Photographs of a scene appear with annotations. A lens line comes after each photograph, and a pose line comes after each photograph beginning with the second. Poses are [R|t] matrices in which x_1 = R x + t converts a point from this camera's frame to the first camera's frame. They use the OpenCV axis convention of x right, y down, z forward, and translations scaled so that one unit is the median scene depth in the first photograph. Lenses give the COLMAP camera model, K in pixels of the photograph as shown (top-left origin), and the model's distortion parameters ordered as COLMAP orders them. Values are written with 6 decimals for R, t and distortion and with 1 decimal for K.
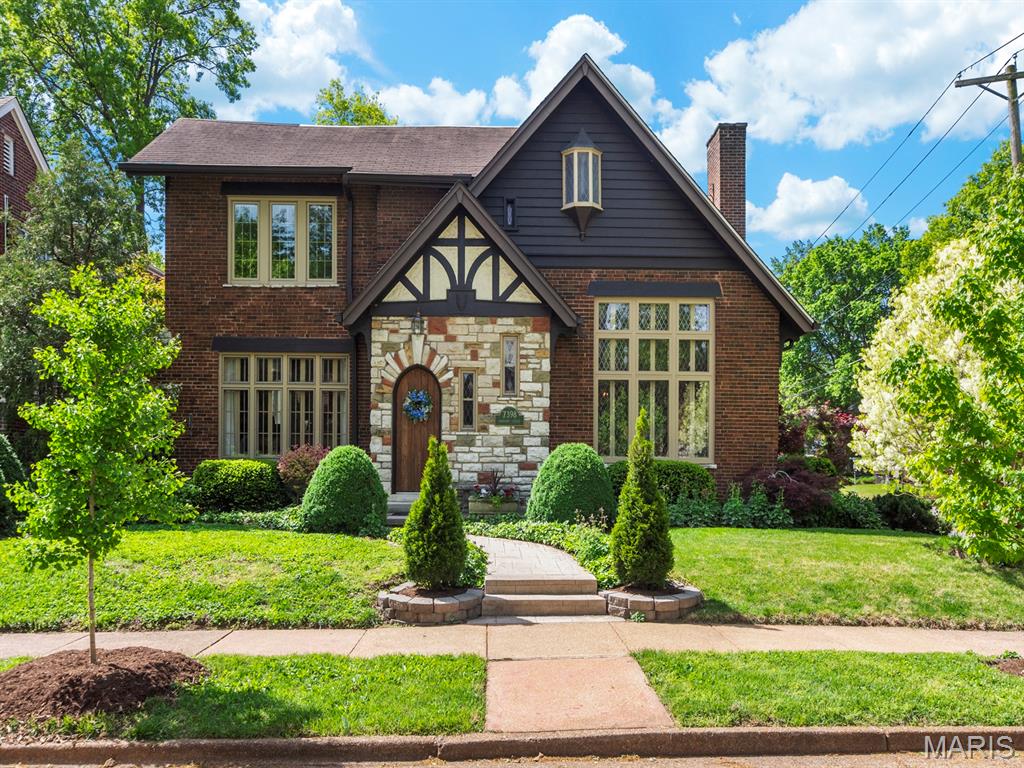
lens RADIAL K [[917.4, 0, 512.0], [0, 917.4, 384.0], [0, 0, 1]] dist [-0.009288, -0.004479]
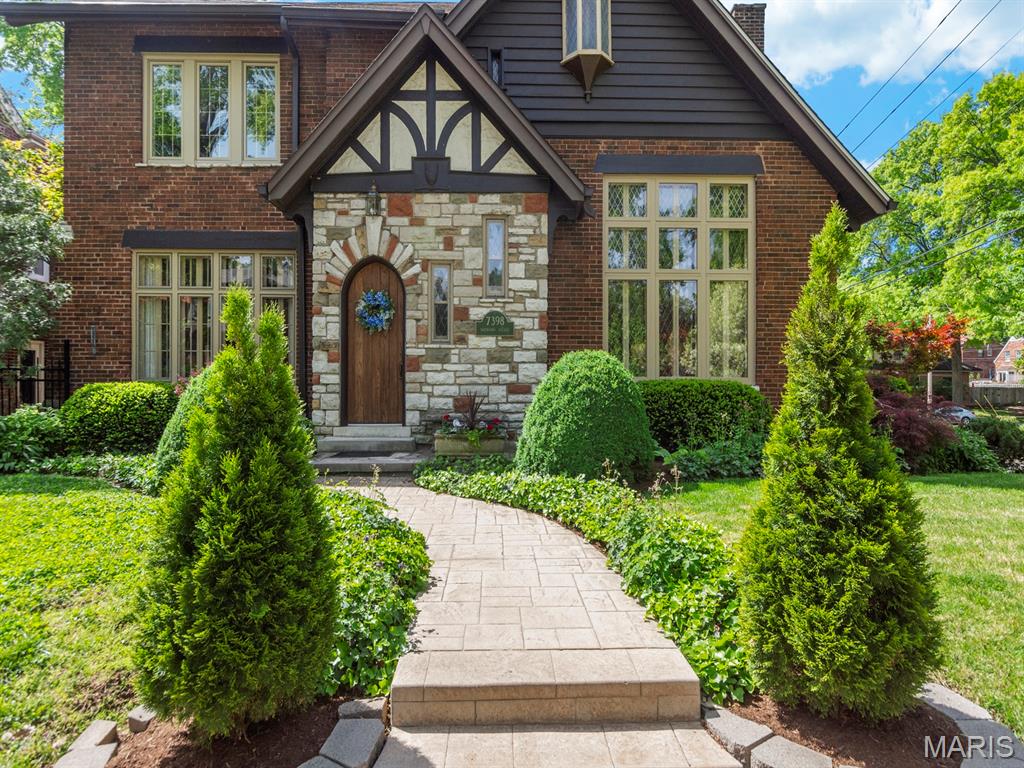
lens RADIAL K [[567.9, 0, 525.8], [0, 567.9, 350.7], [0, 0, 1]] dist [-0.003751, -0.000767]
pose [[0.999774, -0.003836, 0.020914, 0.012866], [0.003710, 0.999975, 0.006051, 0.054915], [-0.020936, -0.005972, 0.999763, 0.527132]]
